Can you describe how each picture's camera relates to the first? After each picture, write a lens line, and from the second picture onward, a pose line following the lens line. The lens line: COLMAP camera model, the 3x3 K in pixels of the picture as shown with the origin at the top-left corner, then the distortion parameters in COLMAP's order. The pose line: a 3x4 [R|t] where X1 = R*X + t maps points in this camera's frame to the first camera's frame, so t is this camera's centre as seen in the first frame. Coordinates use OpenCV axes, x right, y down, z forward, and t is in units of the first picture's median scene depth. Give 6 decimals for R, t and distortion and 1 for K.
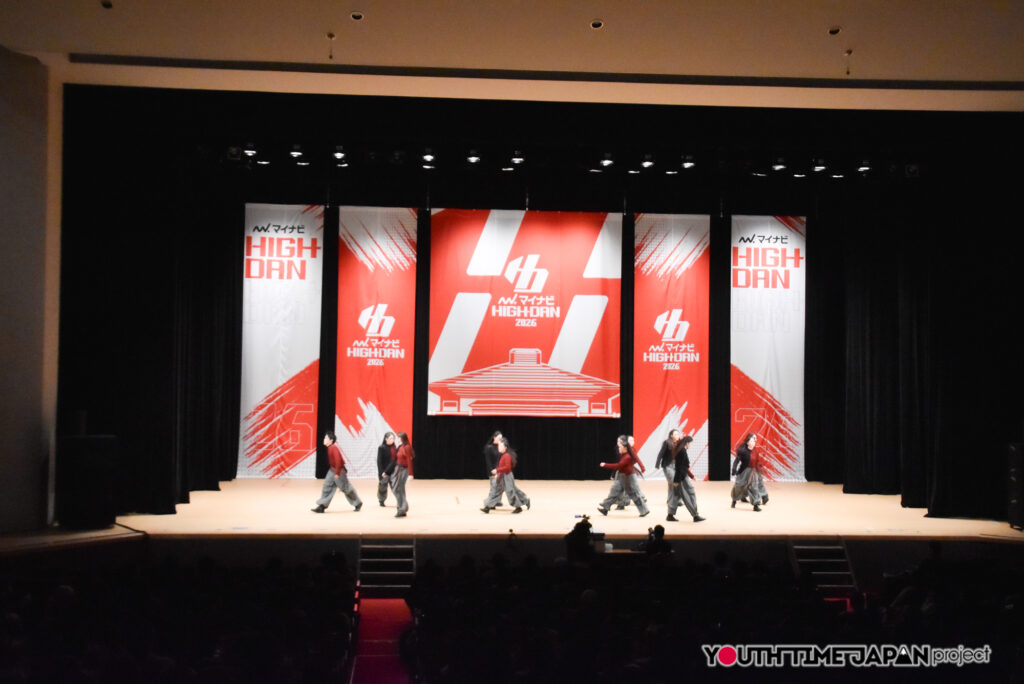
lens RADIAL K [[1076.4, 0, 512.9], [0, 1076.4, 336.3], [0, 0, 1]] dist [0.006545, 0.000000]
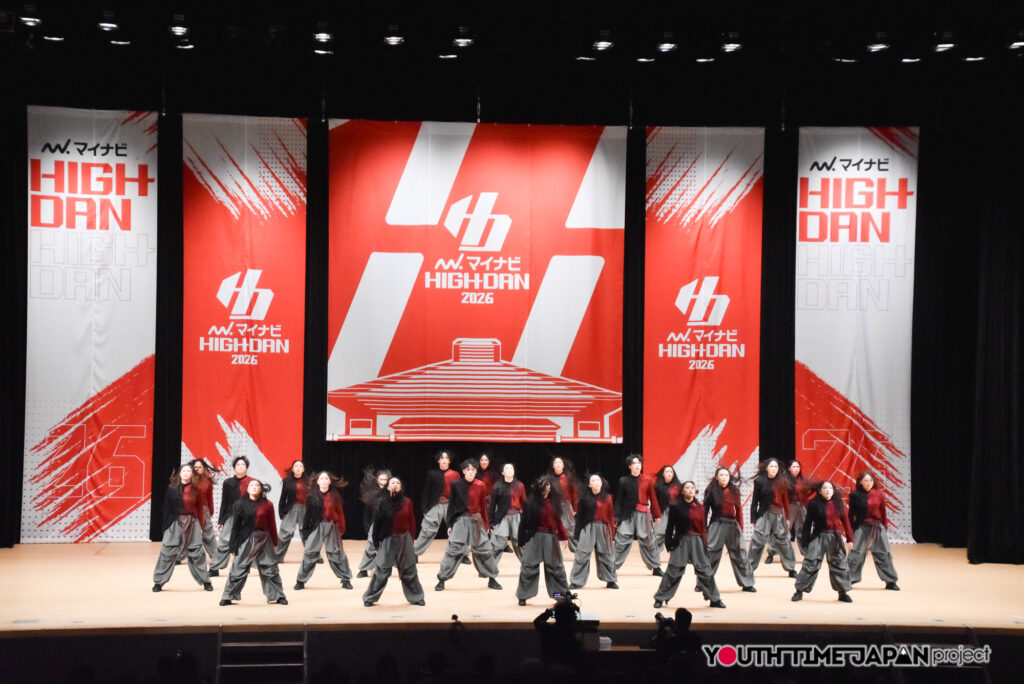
lens RADIAL K [[1848.2, 0, 495.5], [0, 1848.2, 381.4], [0, 0, 1]] dist [0.435374, 0.000000]
pose [[0.999966, -0.003382, 0.007578, 0.014513], [0.003089, 0.999262, 0.038280, -0.005238], [-0.007702, -0.038255, 0.999238, -0.118245]]
